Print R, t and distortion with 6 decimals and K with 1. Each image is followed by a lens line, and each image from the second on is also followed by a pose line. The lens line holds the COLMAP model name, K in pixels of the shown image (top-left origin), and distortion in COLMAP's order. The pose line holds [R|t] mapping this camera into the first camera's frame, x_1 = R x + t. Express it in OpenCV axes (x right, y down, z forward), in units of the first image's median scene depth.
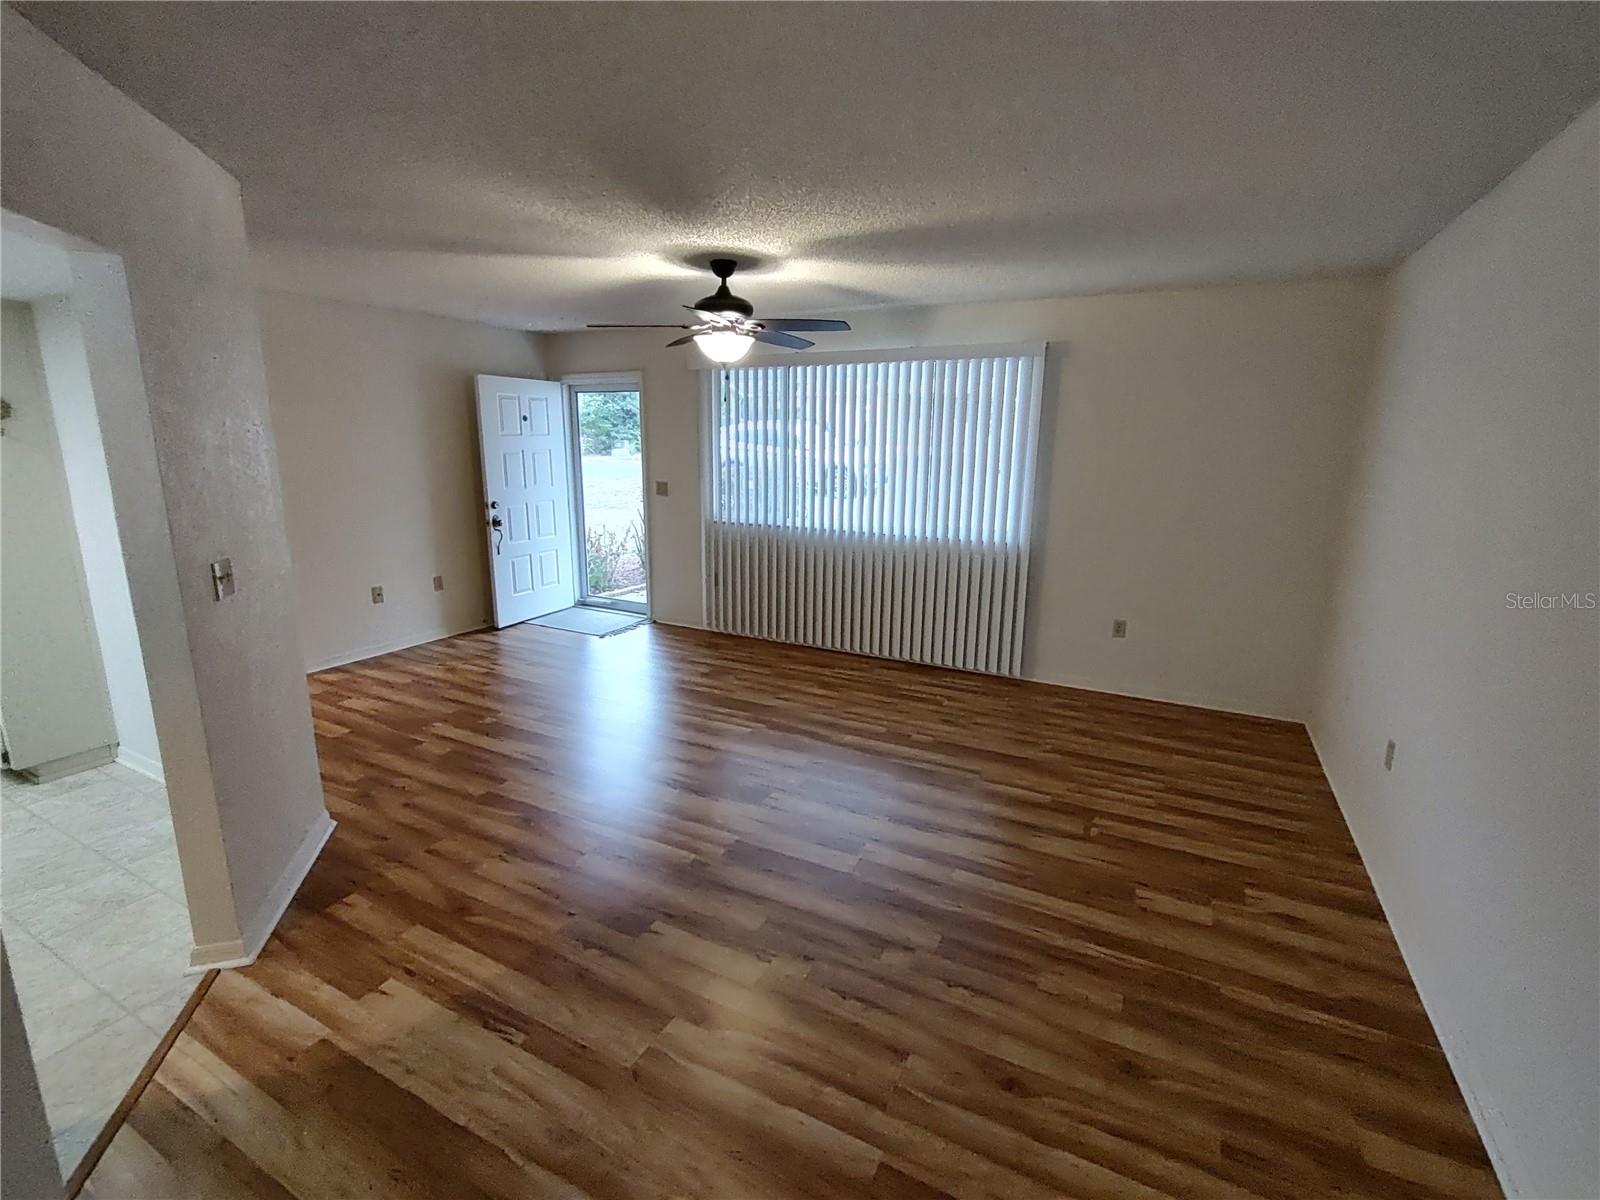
lens RADIAL K [[727.3, 0, 805.1], [0, 727.3, 598.2], [0, 0, 1]] dist [-0.002838, 0.000168]
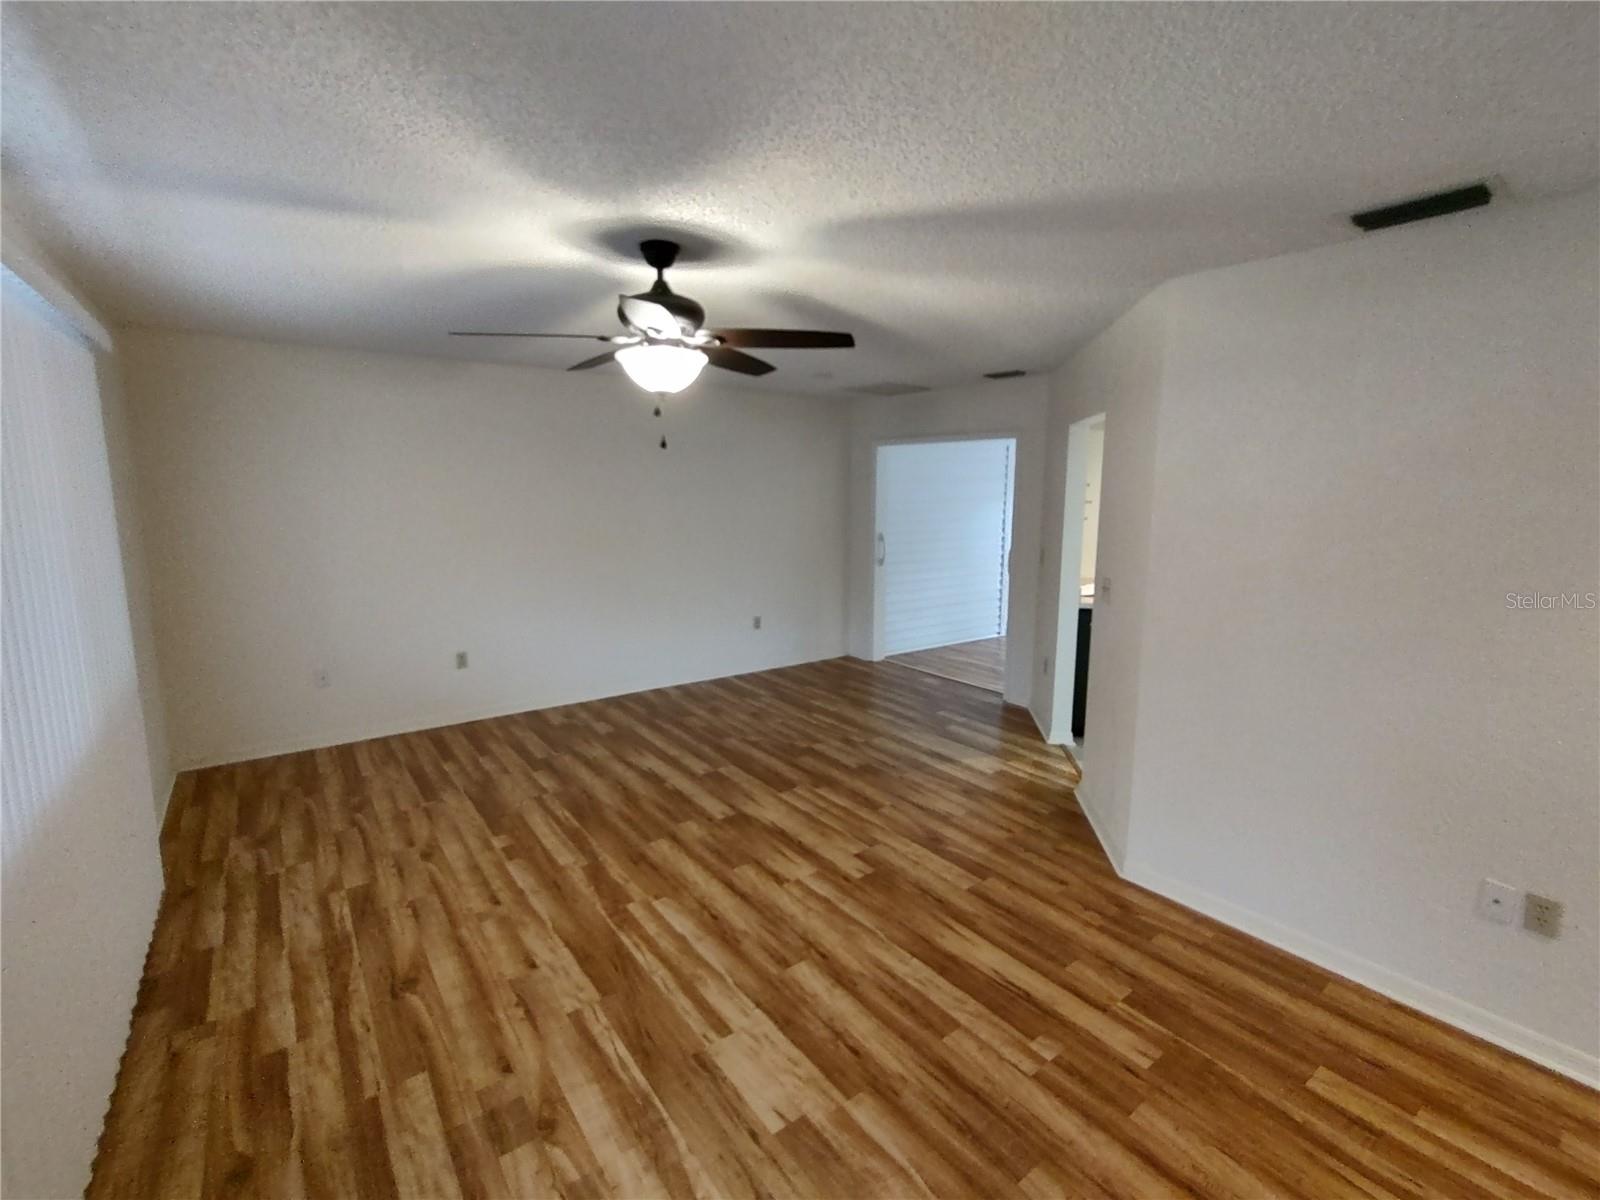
lens RADIAL K [[727.3, 0, 799.2], [0, 727.3, 600.0], [0, 0, 1]] dist [-0.002838, 0.000168]
pose [[-0.898563, -0.086649, 0.430205, -0.521283], [0.077310, 0.933726, 0.349541, -0.360264], [-0.431981, 0.347344, -0.832313, 1.539906]]
